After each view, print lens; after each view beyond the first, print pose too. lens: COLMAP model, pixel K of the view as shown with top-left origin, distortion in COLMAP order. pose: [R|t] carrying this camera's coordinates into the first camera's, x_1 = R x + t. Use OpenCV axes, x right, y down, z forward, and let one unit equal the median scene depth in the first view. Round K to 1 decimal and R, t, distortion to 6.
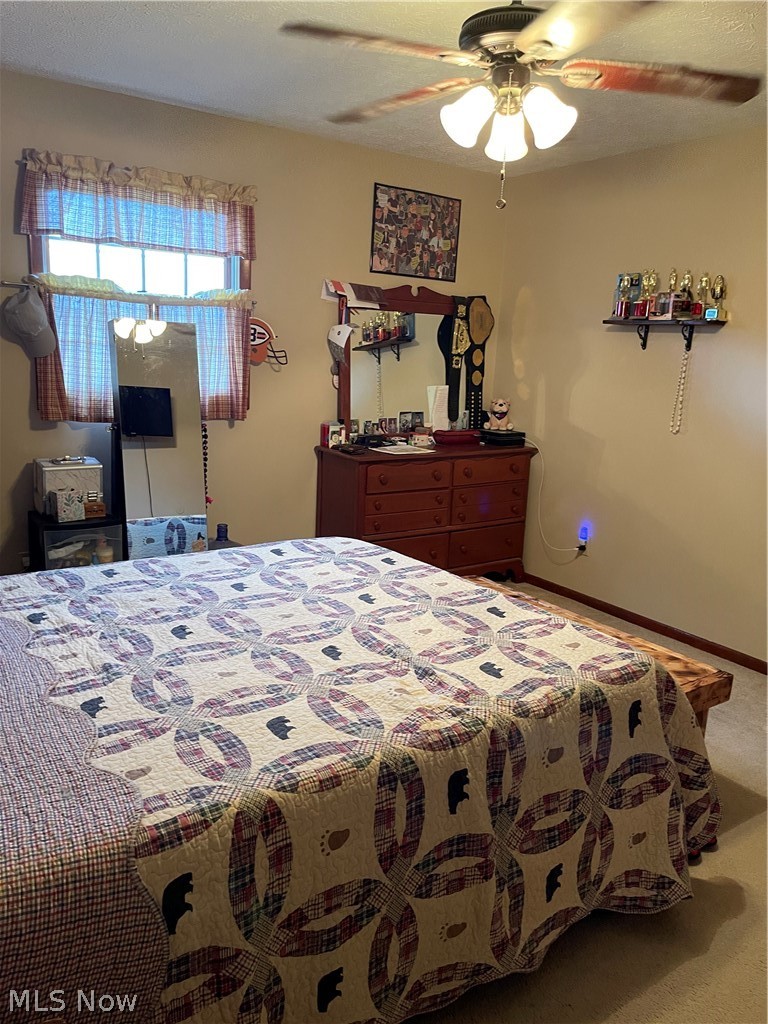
lens RADIAL K [[767.3, 0, 387.0], [0, 767.3, 511.8], [0, 0, 1]] dist [0.045539, -0.005159]
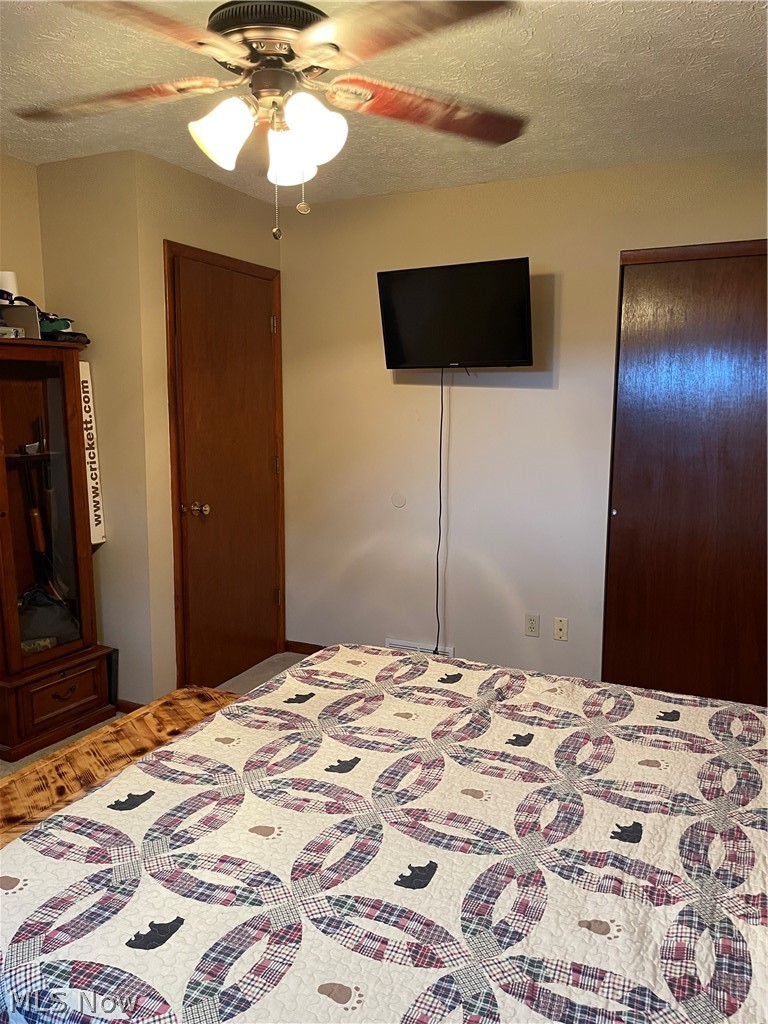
lens RADIAL K [[767.3, 0, 387.4], [0, 767.3, 512.0], [0, 0, 1]] dist [0.045539, -0.005159]
pose [[-0.486088, -0.181382, 0.854879, -0.618698], [0.157125, 0.944144, 0.289663, -0.310035], [-0.859669, 0.275124, -0.430438, 1.231898]]
